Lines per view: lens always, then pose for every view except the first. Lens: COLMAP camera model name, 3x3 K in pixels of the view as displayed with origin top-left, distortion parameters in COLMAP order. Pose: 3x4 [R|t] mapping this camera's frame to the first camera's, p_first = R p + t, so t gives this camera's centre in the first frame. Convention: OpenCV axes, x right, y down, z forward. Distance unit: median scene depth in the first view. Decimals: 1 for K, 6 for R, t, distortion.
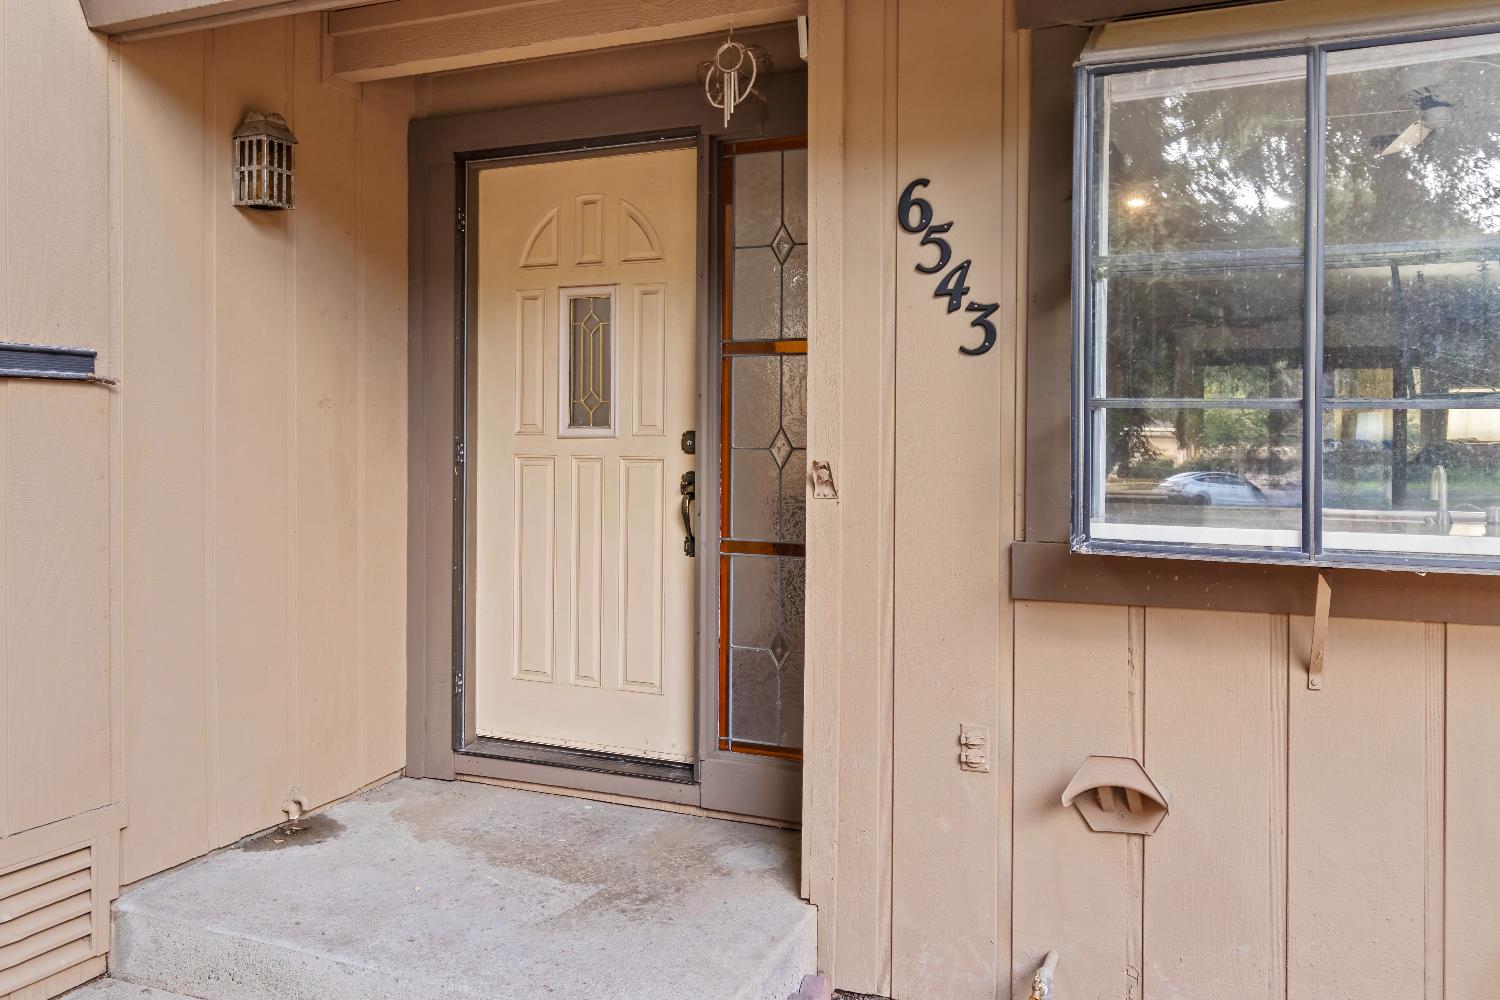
lens RADIAL K [[1149.3, 0, 750.3], [0, 1149.3, 449.1], [0, 0, 1]] dist [0.003393, 0.000979]
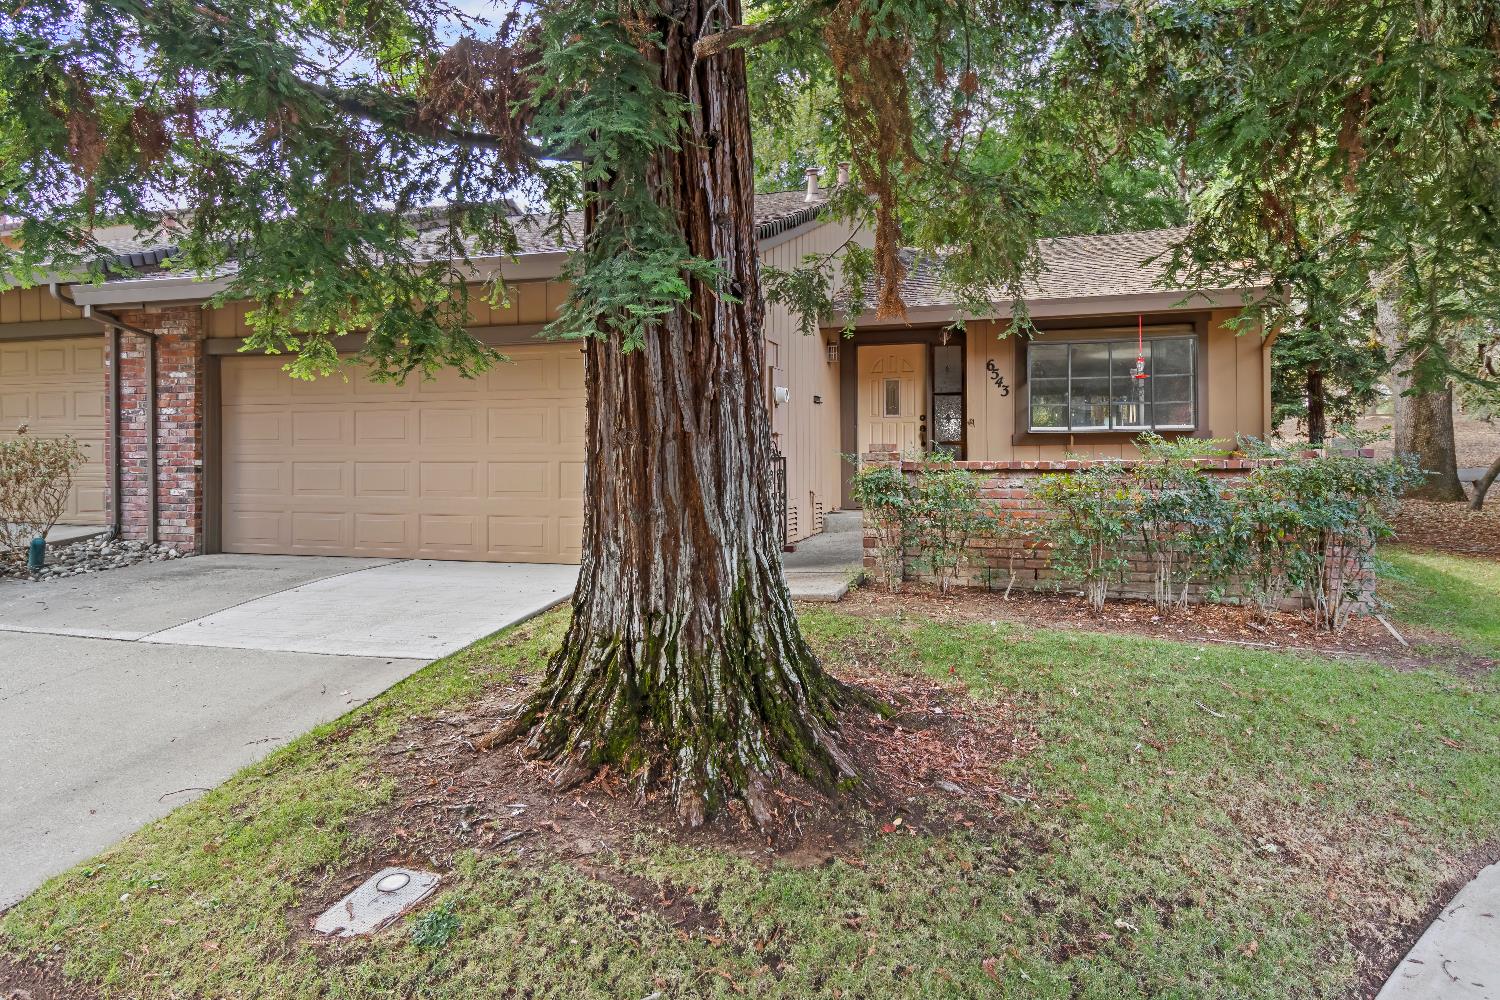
lens RADIAL K [[936.4, 0, 749.4], [0, 936.4, 448.4], [0, 0, 1]] dist [-0.000033, -0.000084]
pose [[0.995736, -0.015204, 0.090987, -1.061995], [0.015943, 0.999845, -0.007407, 0.129157], [-0.090861, 0.008826, 0.995825, -2.432521]]
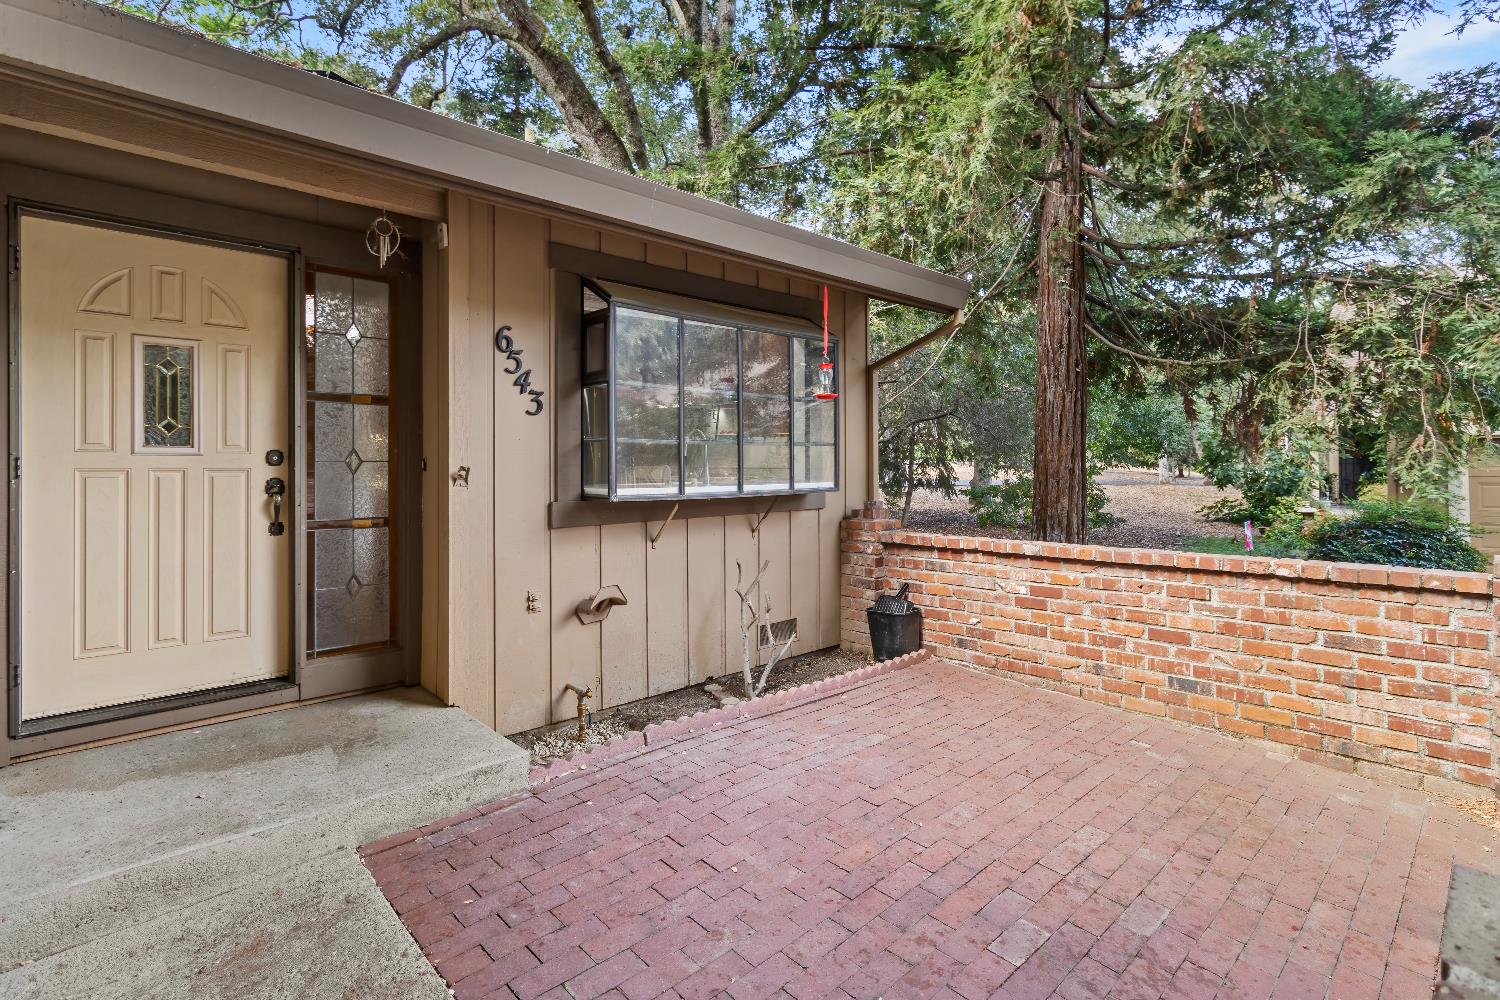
lens RADIAL K [[697.7, 0, 758.6], [0, 697.7, 466.4], [0, 0, 1]] dist [-0.004511, -0.000209]
pose [[0.408374, -0.012968, 0.912723, -0.689462], [0.010740, 0.999898, 0.009402, 0.003871], [-0.912752, 0.005963, 0.408471, 0.085668]]
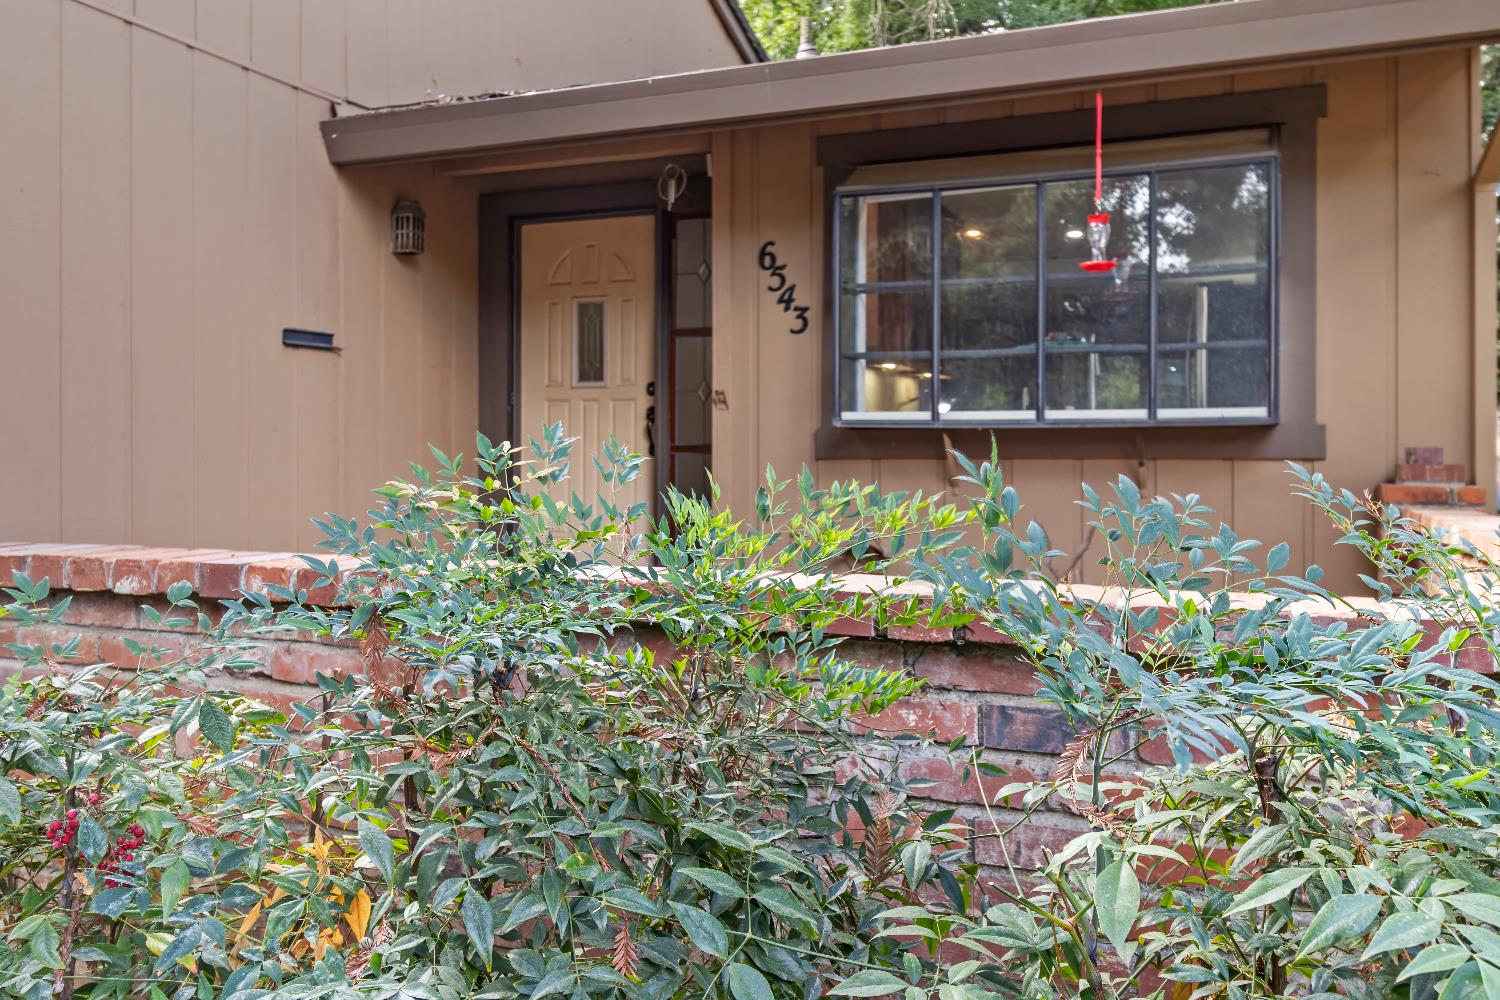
lens RADIAL K [[1169.9, 0, 751.3], [0, 1169.9, 445.5], [0, 0, 1]] dist [0.002628, 0.000197]
pose [[0.999713, -0.005767, 0.023269, 0.060820], [0.005893, 0.999968, -0.005327, 0.099137], [-0.023238, 0.005462, 0.999715, -0.818918]]
